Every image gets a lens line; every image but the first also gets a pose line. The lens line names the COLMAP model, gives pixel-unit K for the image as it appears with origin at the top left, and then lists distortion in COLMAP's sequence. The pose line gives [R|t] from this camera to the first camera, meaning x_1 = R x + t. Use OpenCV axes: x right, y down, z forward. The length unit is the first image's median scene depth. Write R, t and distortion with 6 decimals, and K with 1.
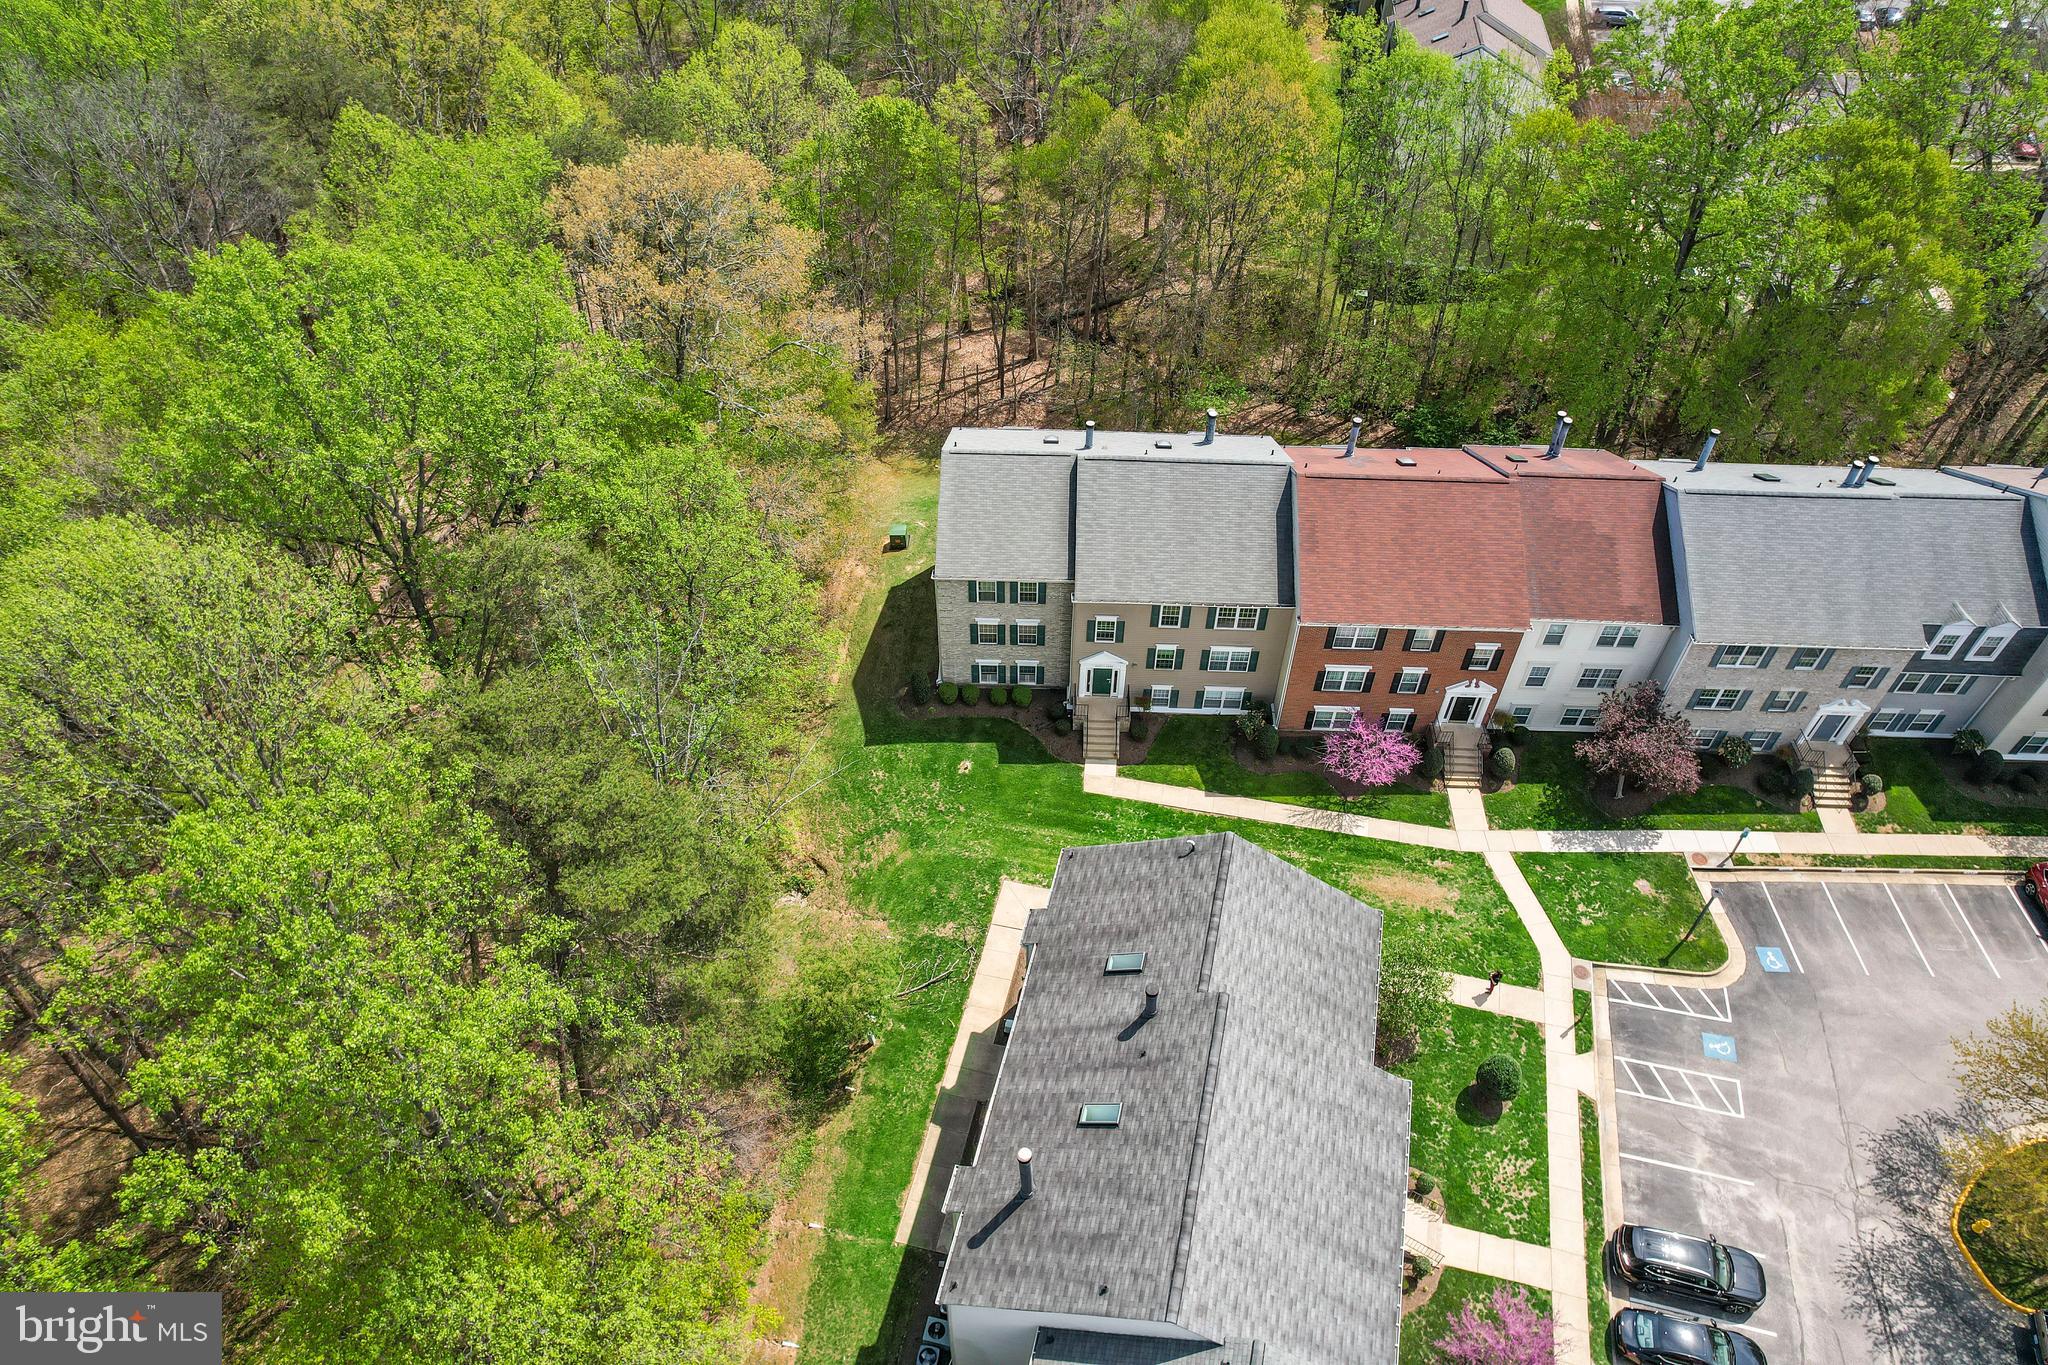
lens RADIAL K [[1324.0, 0, 1024.0], [0, 1324.0, 682.5], [0, 0, 1]] dist [-0.000043, -0.001430]
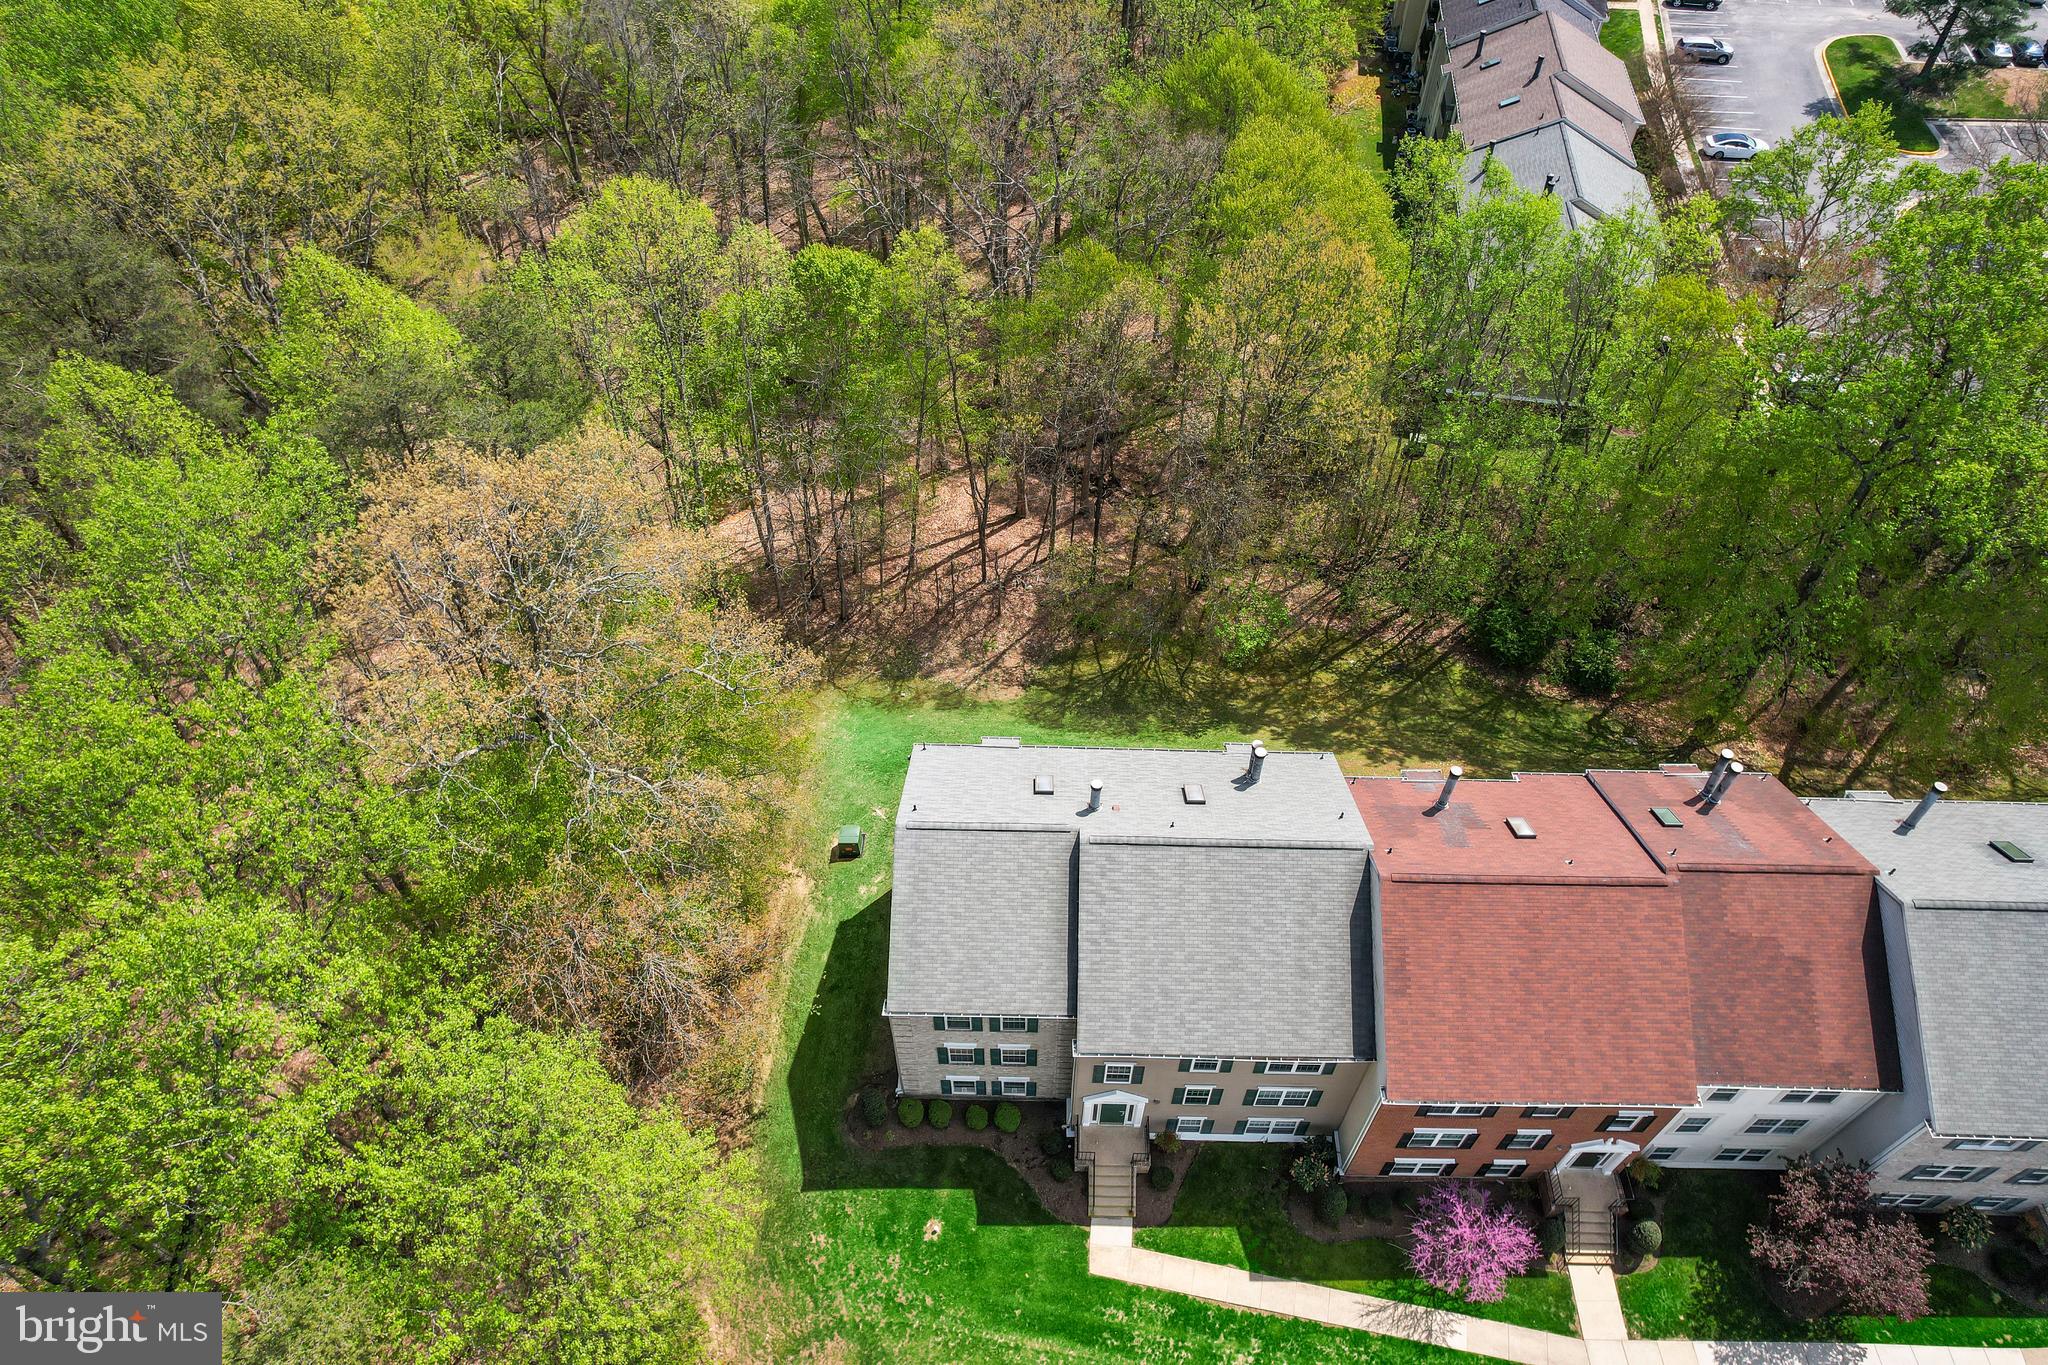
lens RADIAL K [[1300.1, 0, 1024.0], [0, 1300.1, 682.5], [0, 0, 1]] dist [-0.046672, 0.078493]
pose [[0.999970, -0.006990, 0.003453, 0.007367], [0.006723, 0.997377, 0.072069, -0.303827], [-0.003948, -0.072044, 0.997394, 0.282850]]
